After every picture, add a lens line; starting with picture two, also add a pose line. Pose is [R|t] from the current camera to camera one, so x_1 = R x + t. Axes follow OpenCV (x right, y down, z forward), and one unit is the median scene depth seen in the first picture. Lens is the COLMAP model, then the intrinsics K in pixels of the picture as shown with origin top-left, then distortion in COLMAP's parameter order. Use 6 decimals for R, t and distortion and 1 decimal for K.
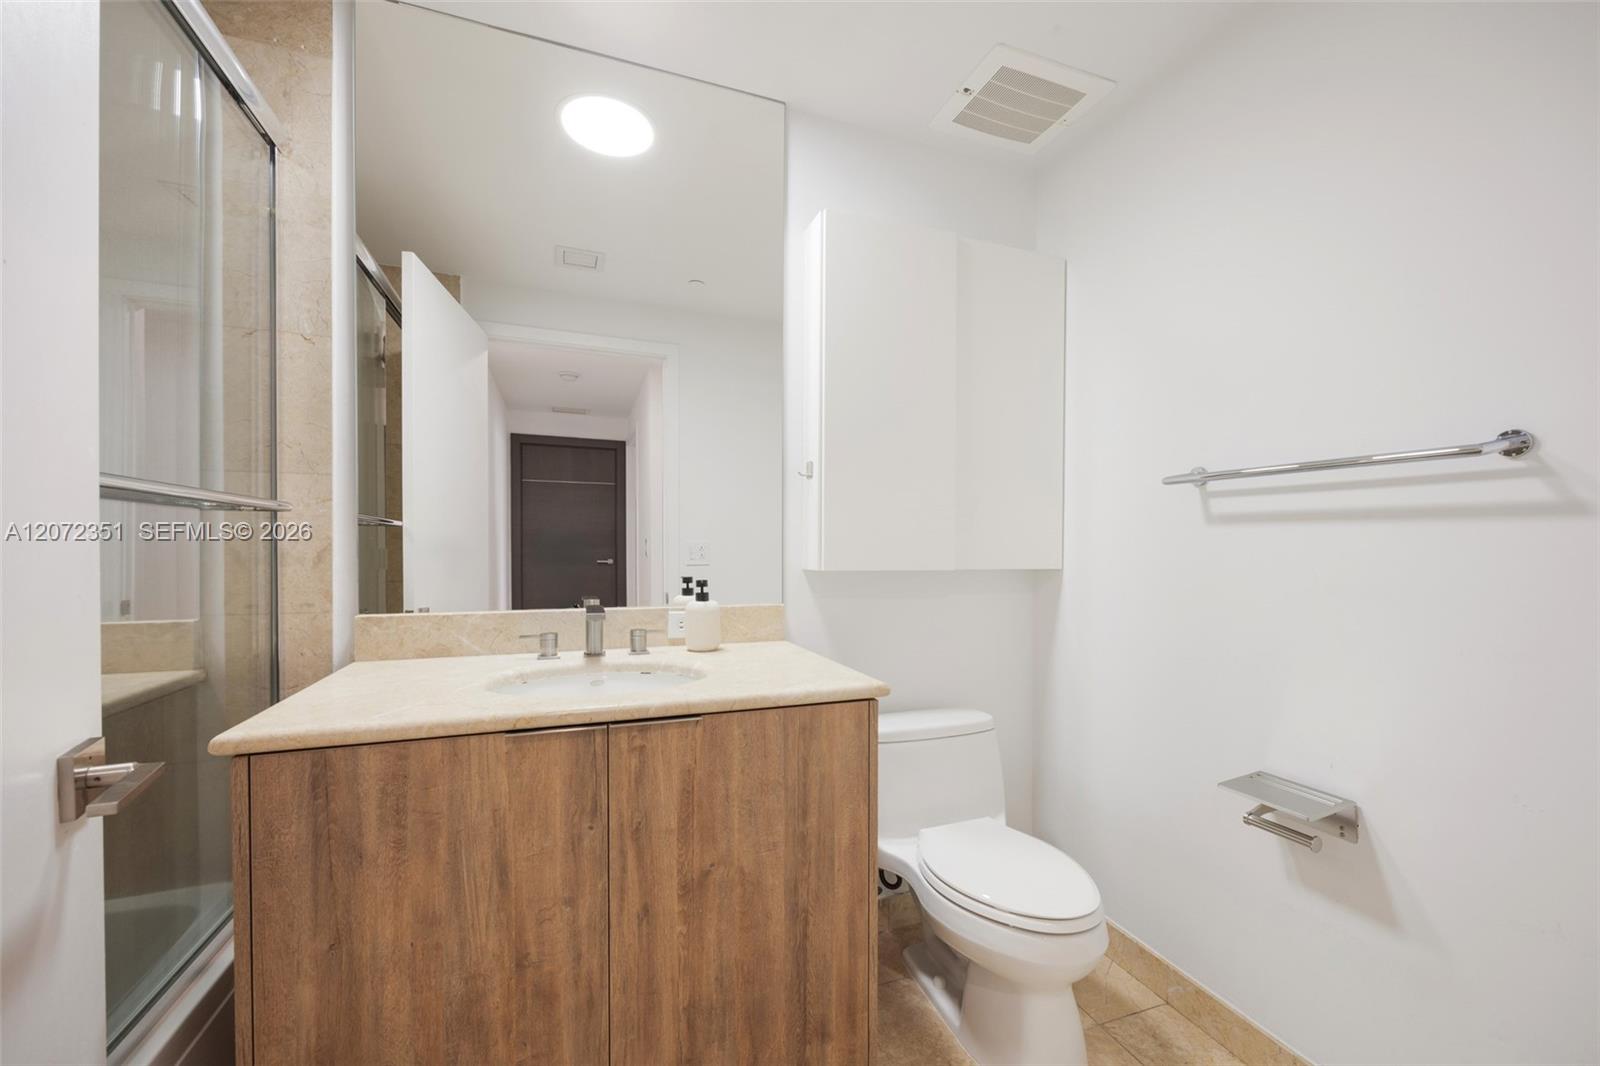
lens RADIAL K [[630.6, 0, 812.1], [0, 630.6, 547.1], [0, 0, 1]] dist [-0.003081, 0.000020]
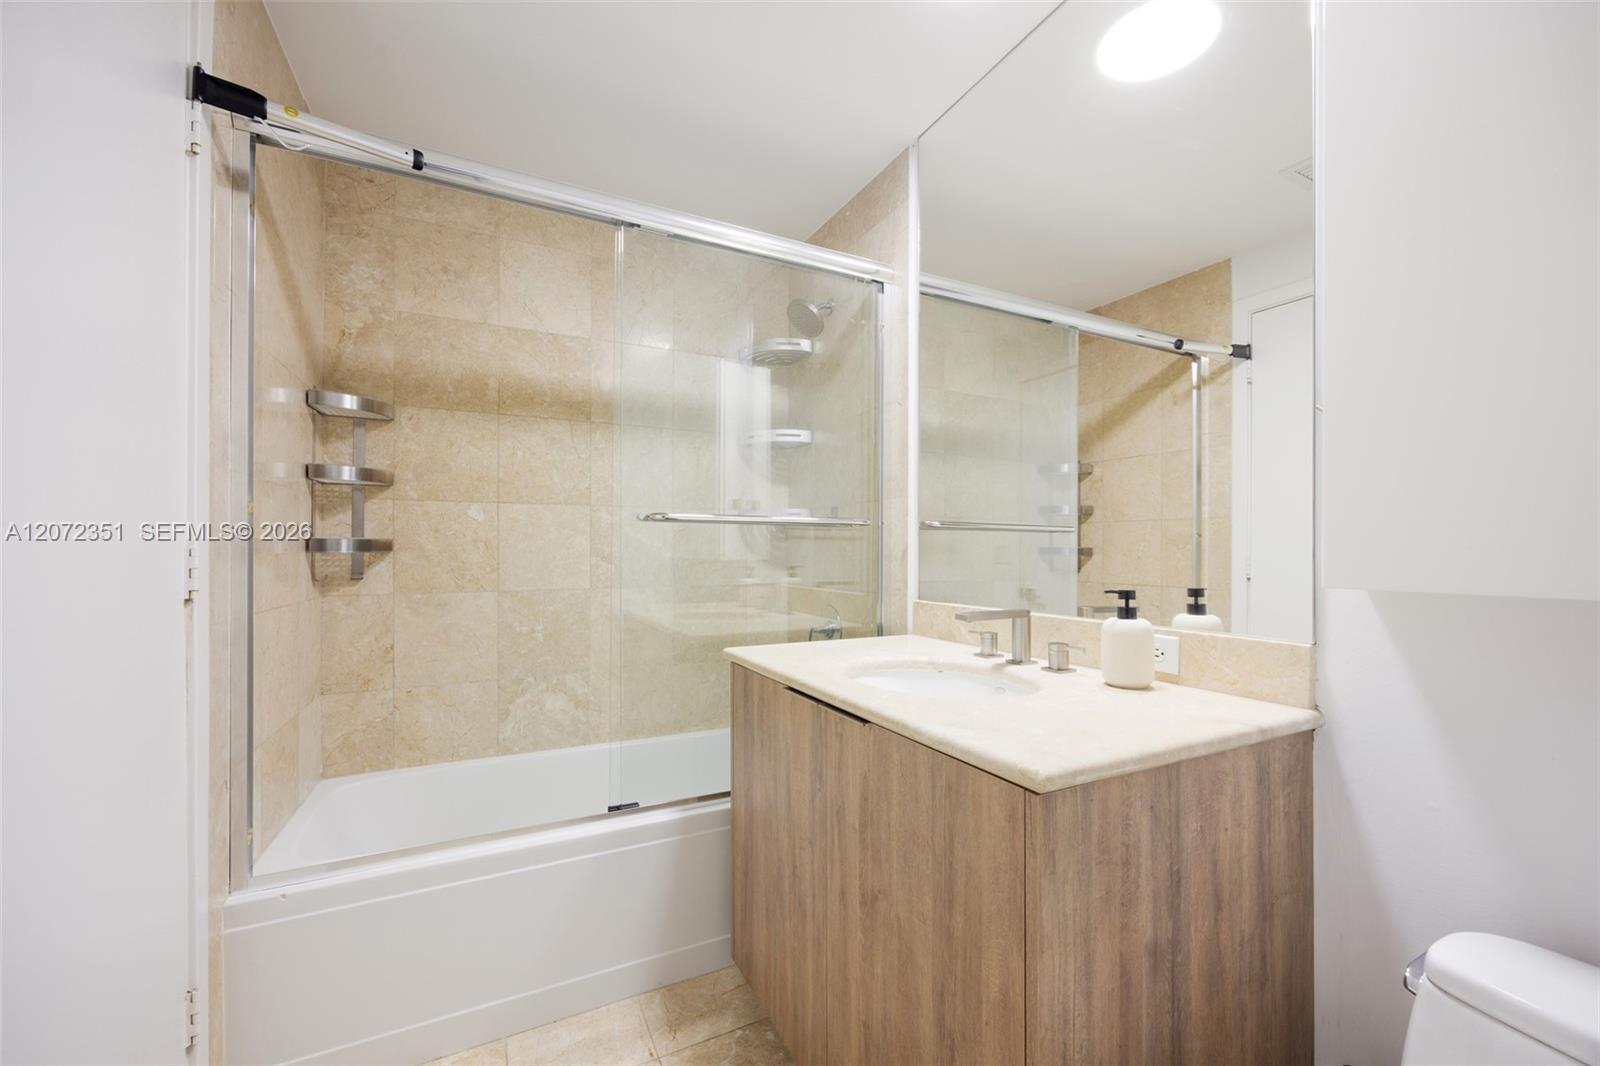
lens RADIAL K [[630.6, 0, 813.7], [0, 630.6, 542.1], [0, 0, 1]] dist [-0.003081, 0.000020]
pose [[0.124996, -0.019551, -0.991965, 0.707541], [0.001893, 0.999809, -0.019467, 0.013774], [0.992155, 0.000556, 0.125009, 0.748034]]
